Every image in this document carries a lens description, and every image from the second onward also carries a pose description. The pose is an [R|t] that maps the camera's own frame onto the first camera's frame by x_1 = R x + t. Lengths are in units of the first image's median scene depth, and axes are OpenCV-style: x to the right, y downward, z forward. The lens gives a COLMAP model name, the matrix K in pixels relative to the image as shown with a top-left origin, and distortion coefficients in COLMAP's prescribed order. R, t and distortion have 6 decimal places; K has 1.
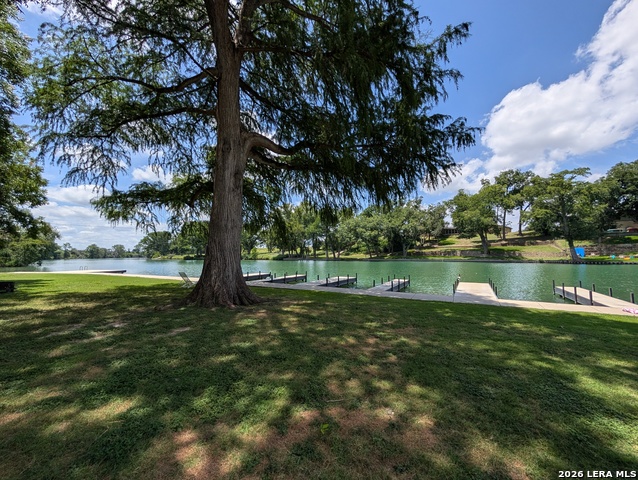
lens RADIAL K [[243.0, 0, 323.3], [0, 243.0, 242.2], [0, 0, 1]] dist [-0.000394, 0.000547]
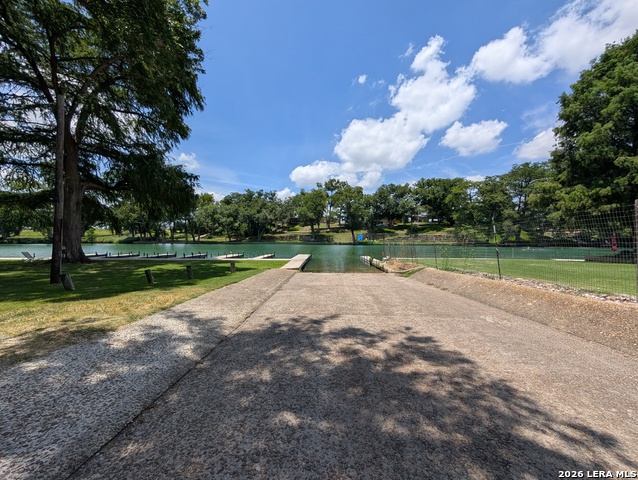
lens RADIAL K [[243.0, 0, 328.5], [0, 243.0, 242.5], [0, 0, 1]] dist [-0.000394, 0.000547]
pose [[0.878860, -0.002684, 0.477072, 0.065127], [-0.031825, 0.997427, 0.064239, -0.017361], [-0.476016, -0.071640, 0.876514, -0.225919]]
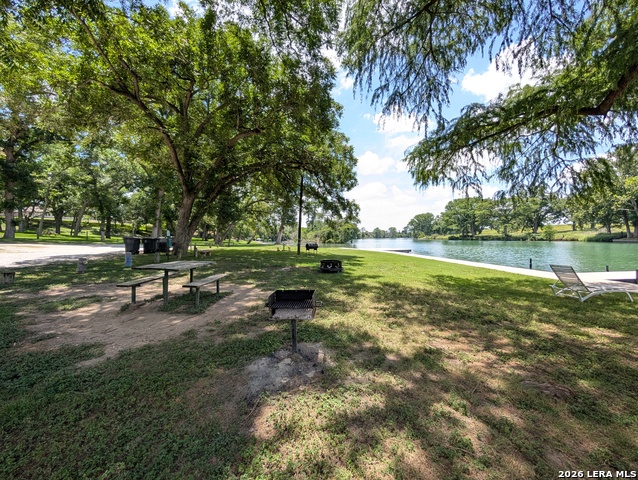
lens RADIAL K [[243.0, 0, 317.6], [0, 243.0, 240.0], [0, 0, 1]] dist [-0.000394, 0.000547]
pose [[0.545043, 0.009051, -0.838360, -0.077440], [0.051147, 0.997720, 0.044024, 0.004919], [0.836847, -0.066874, 0.543337, 0.060439]]
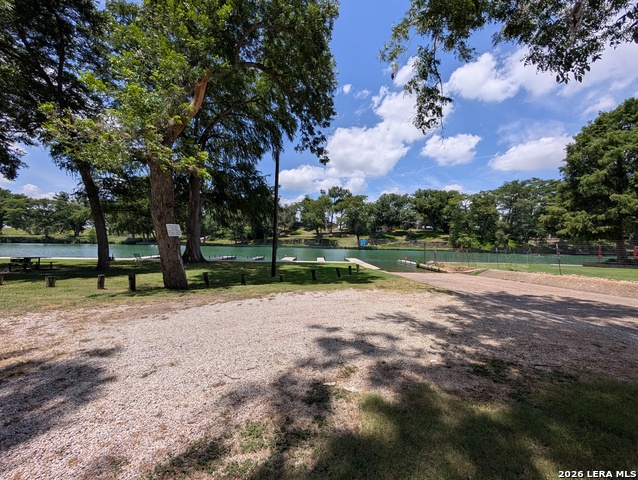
lens RADIAL K [[243.0, 0, 326.7], [0, 243.0, 234.9], [0, 0, 1]] dist [-0.000394, 0.000547]
pose [[0.842848, 0.034765, 0.537027, -0.069749], [-0.052555, 0.998459, 0.017847, -0.022025], [-0.535579, -0.043266, 0.843376, -0.222793]]
